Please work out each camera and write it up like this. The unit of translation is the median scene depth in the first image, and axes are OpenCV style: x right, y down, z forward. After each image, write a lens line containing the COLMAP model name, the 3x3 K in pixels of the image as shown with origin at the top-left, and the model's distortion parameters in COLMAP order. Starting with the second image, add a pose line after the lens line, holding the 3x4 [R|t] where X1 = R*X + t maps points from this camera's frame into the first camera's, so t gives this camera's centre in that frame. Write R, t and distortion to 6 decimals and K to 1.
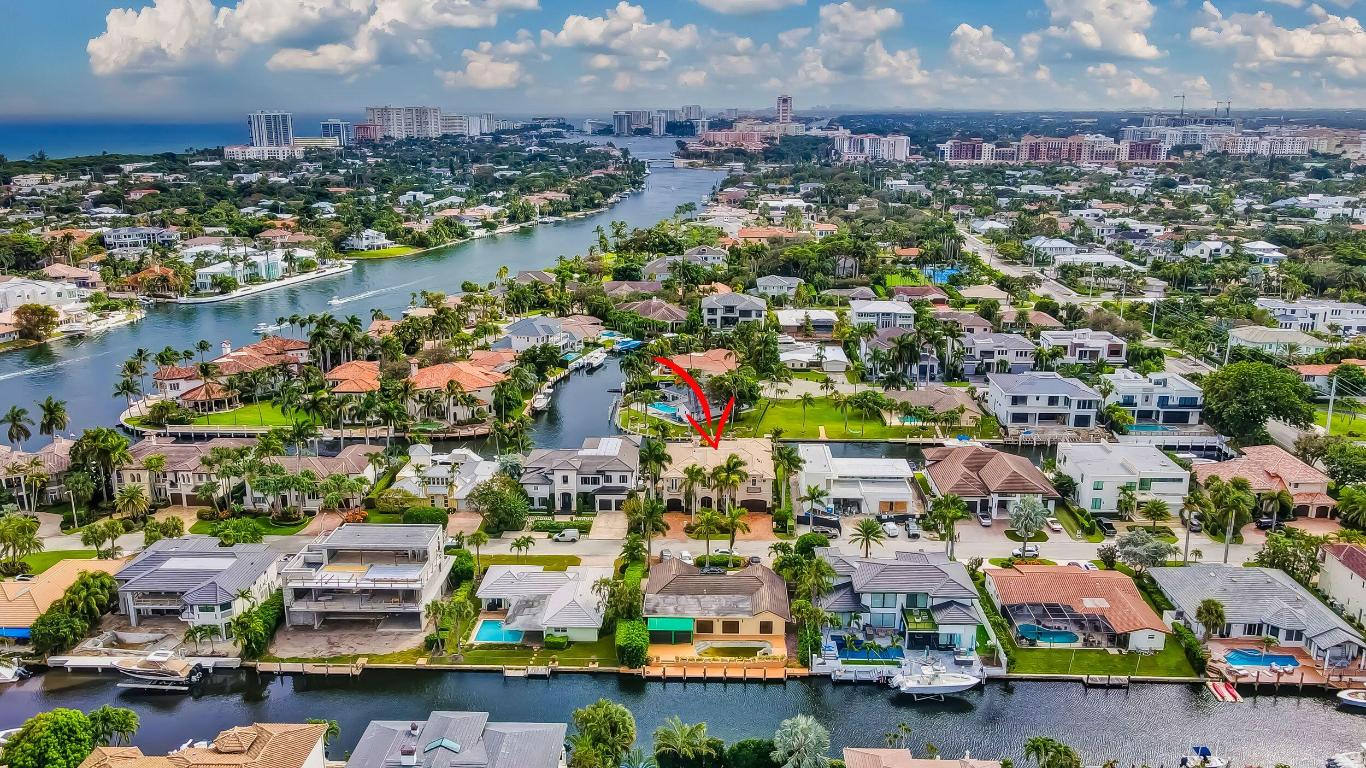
lens RADIAL K [[1006.9, 0, 683.0], [0, 1006.9, 384.0], [0, 0, 1]] dist [0.013233, 0.006450]
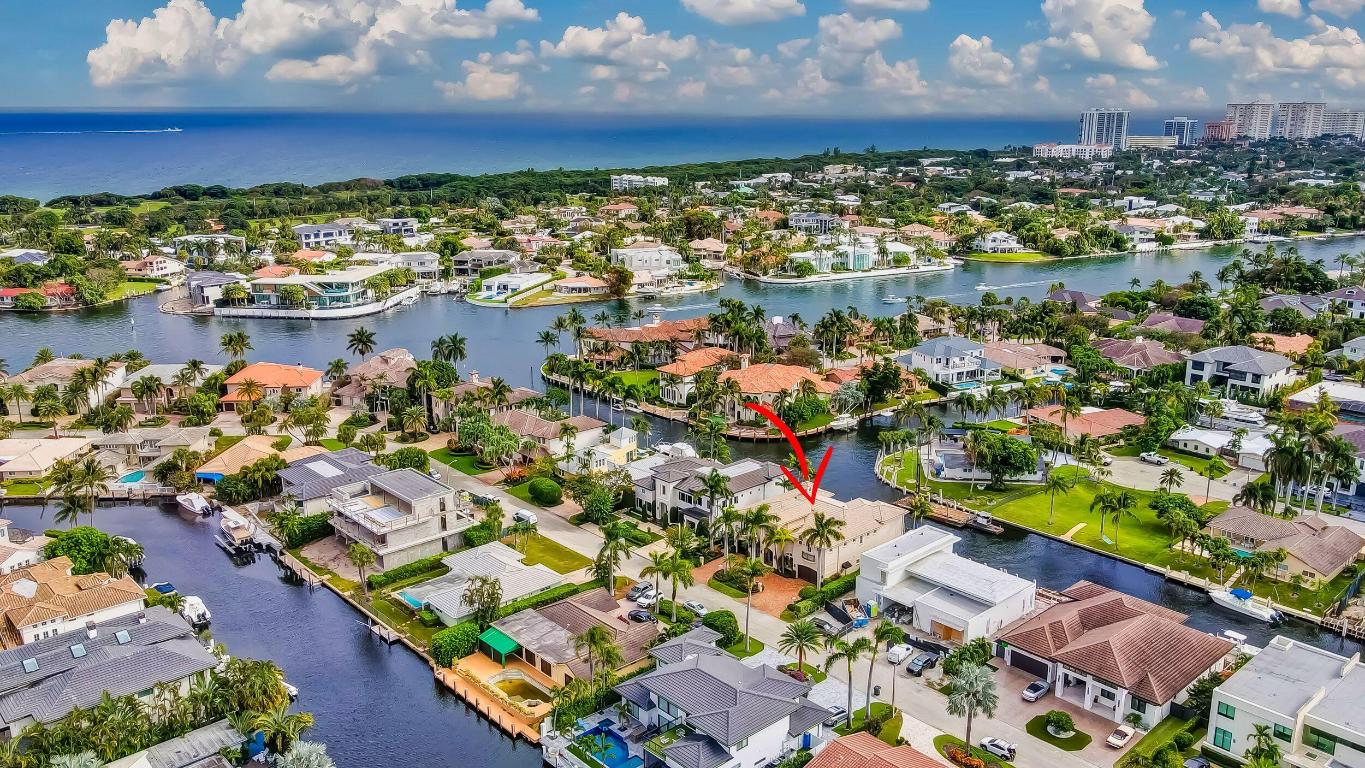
lens RADIAL K [[1006.2, 0, 682.5], [0, 1006.2, 384.0], [0, 0, 1]] dist [0.013233, 0.006450]
pose [[0.719585, 0.185152, -0.669265, 0.181583], [-0.184258, 0.980160, 0.073048, -0.027702], [0.669512, 0.070753, 0.739424, 0.095279]]
